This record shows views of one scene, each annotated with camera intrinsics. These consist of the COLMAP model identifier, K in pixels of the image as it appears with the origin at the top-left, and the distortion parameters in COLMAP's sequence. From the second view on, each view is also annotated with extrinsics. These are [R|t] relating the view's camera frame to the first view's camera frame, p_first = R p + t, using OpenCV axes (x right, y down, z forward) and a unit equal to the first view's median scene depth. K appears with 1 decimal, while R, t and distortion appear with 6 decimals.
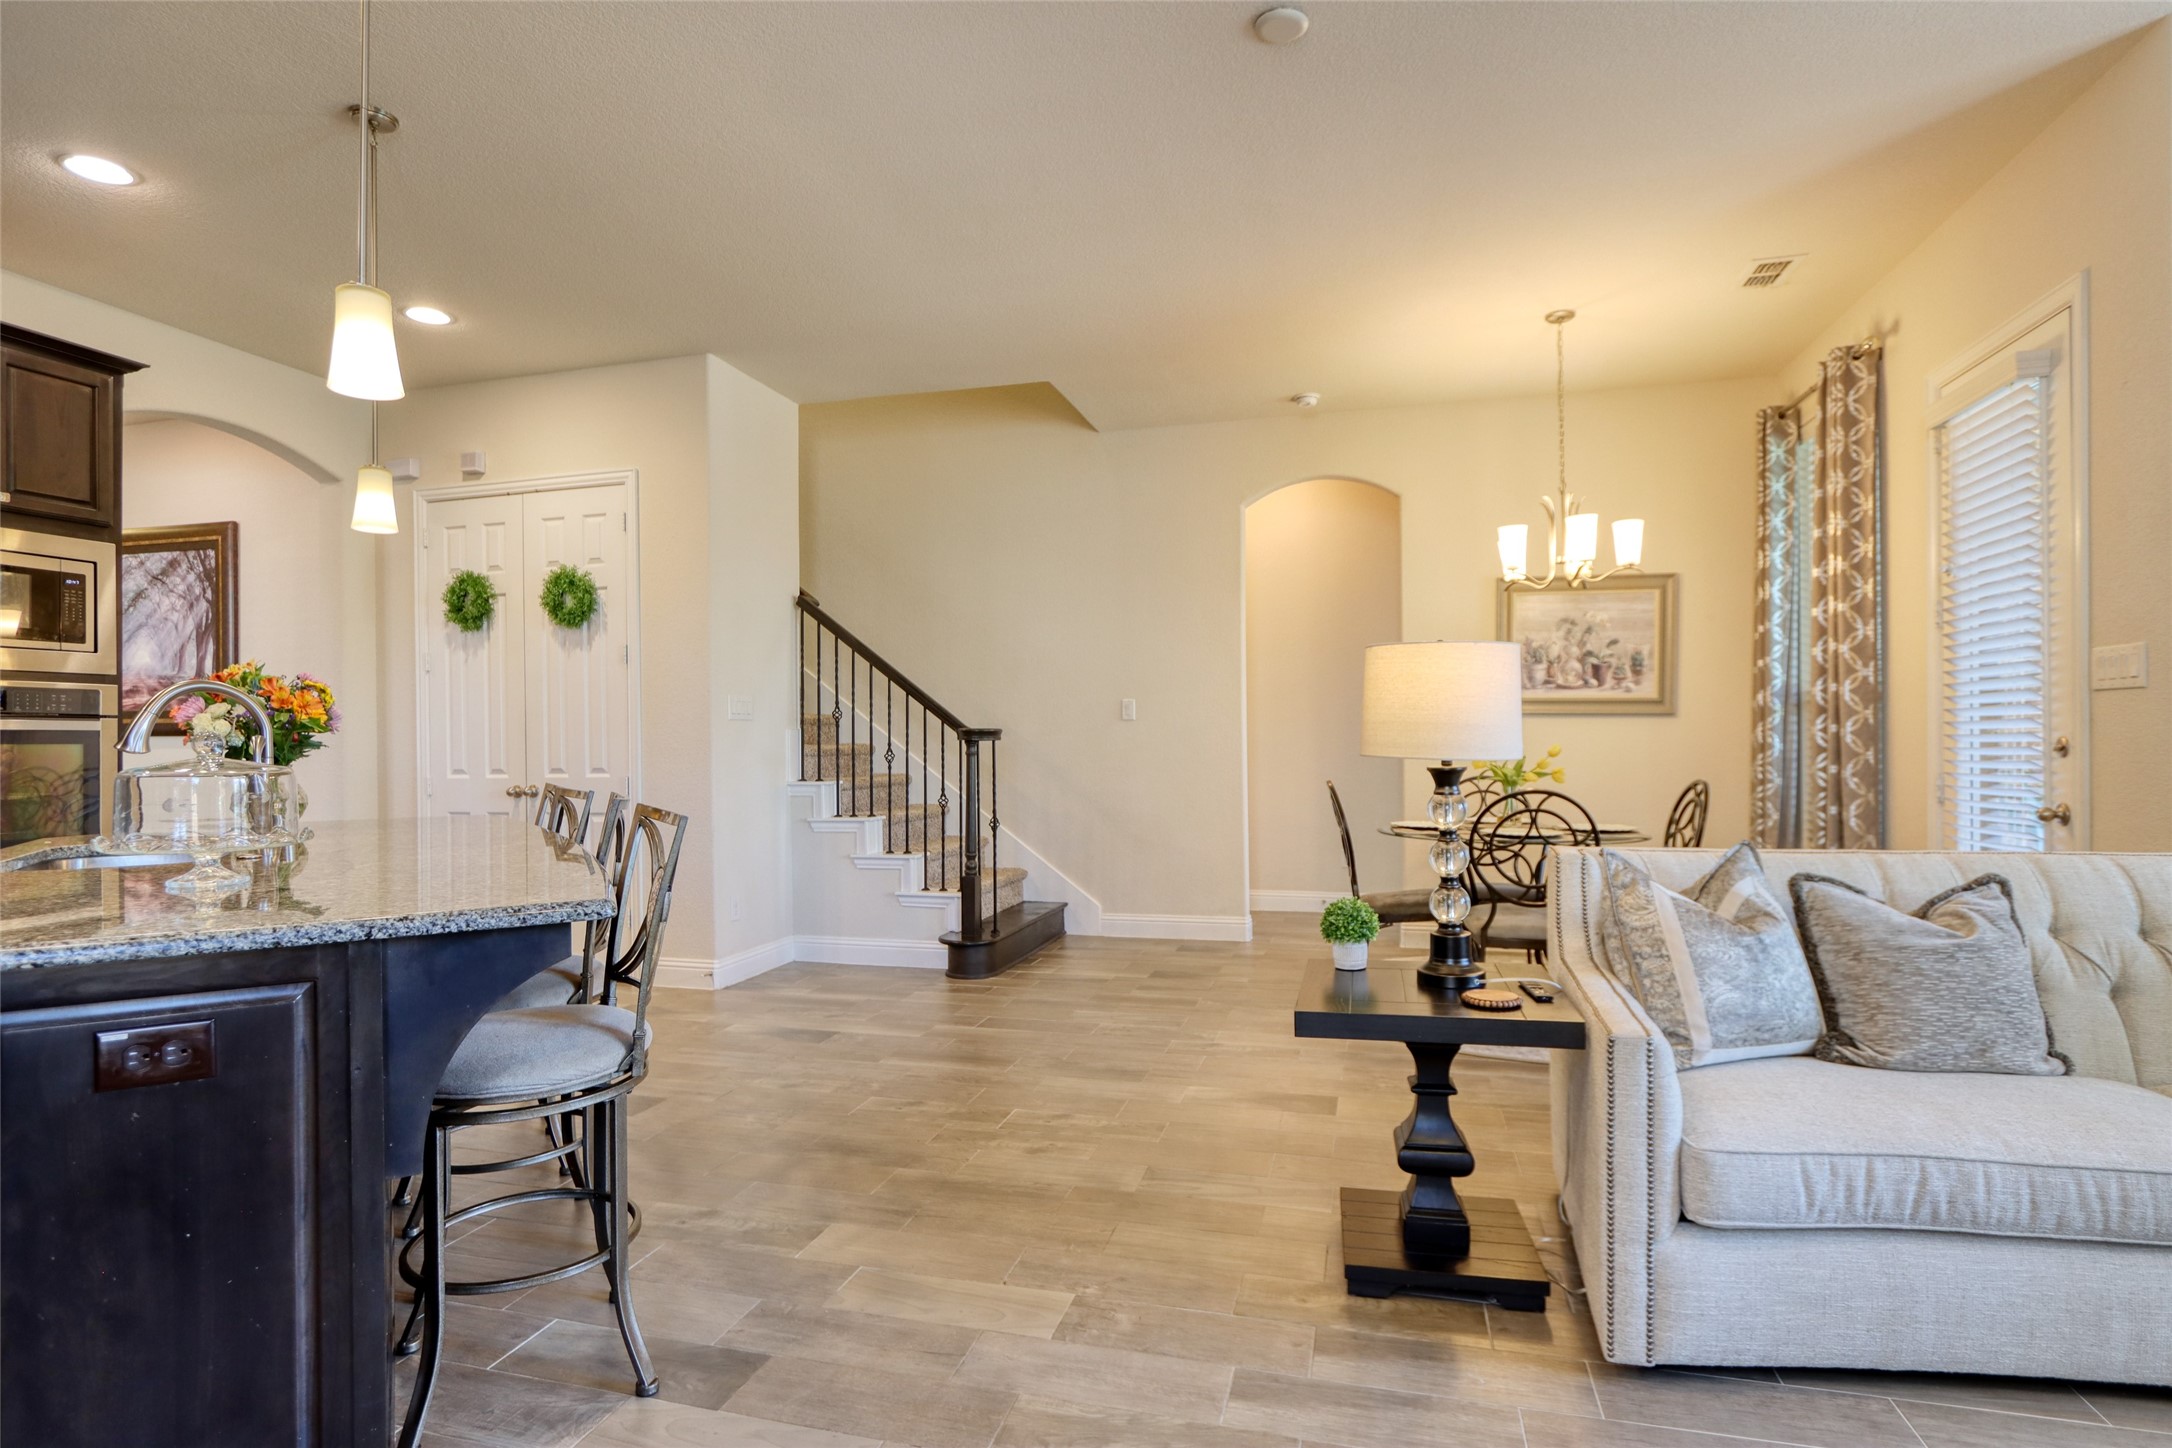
lens RADIAL K [[1080.5, 0, 1092.2], [0, 1080.5, 741.9], [0, 0, 1]] dist [-0.019276, 0.004520]
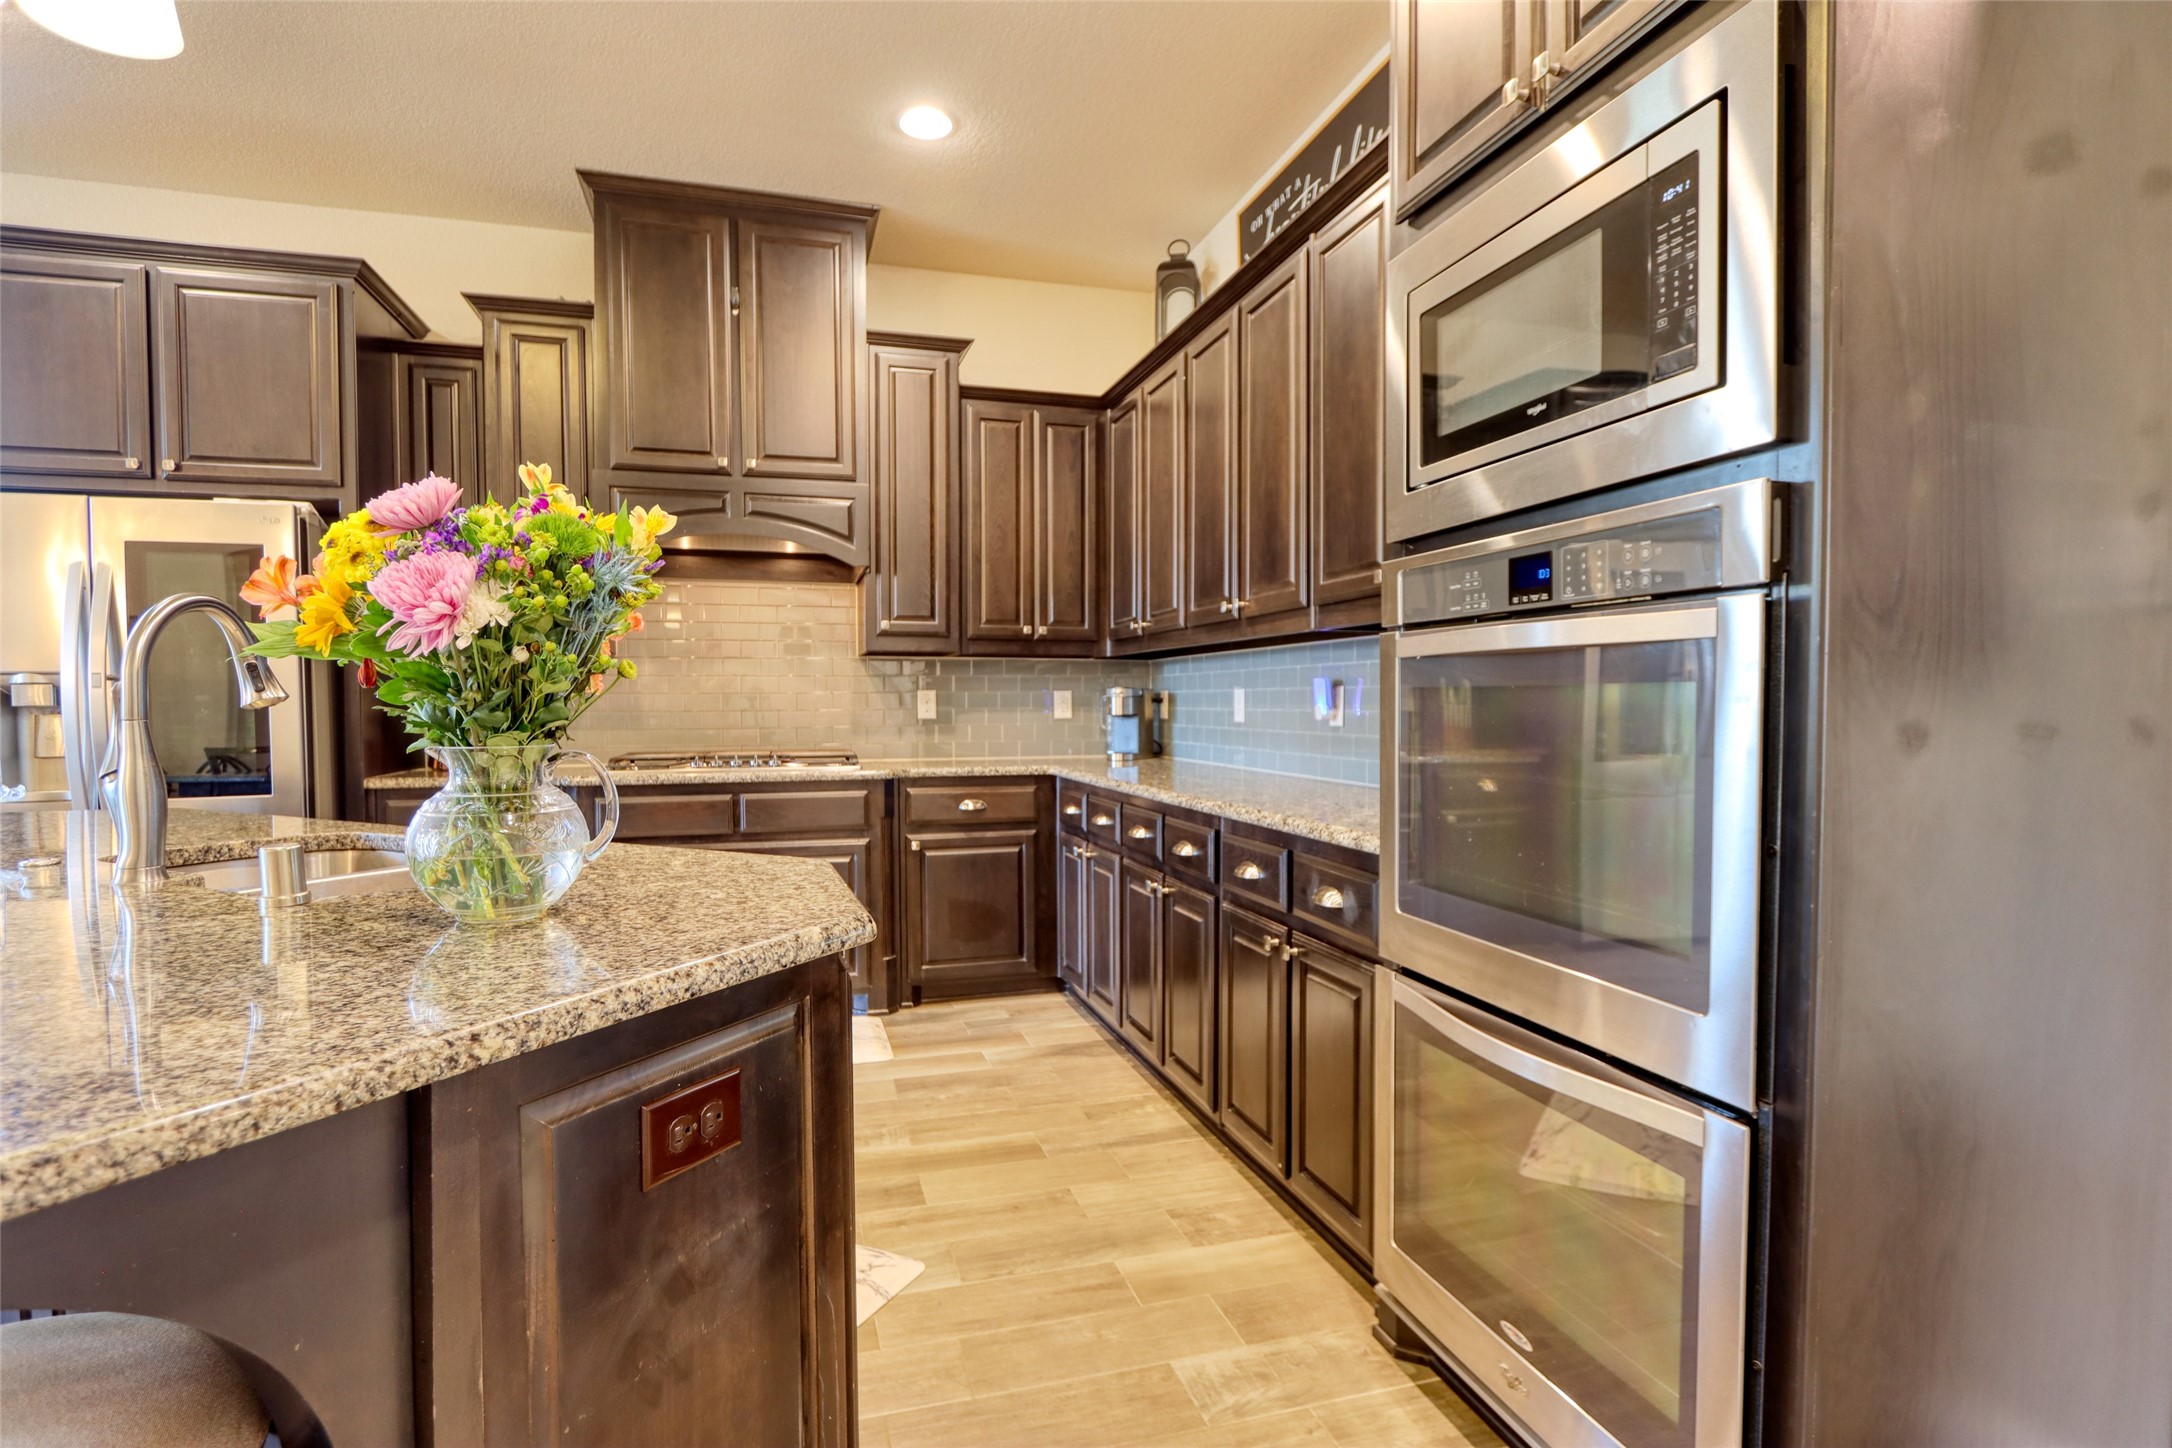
lens RADIAL K [[1080.5, 0, 1092.2], [0, 1080.5, 741.9], [0, 0, 1]] dist [-0.019276, 0.004520]
pose [[-0.851385, 0.029446, -0.523715, -0.507233], [0.008394, 0.999060, 0.042526, 0.003813], [0.524475, 0.031810, -0.850832, 0.968240]]
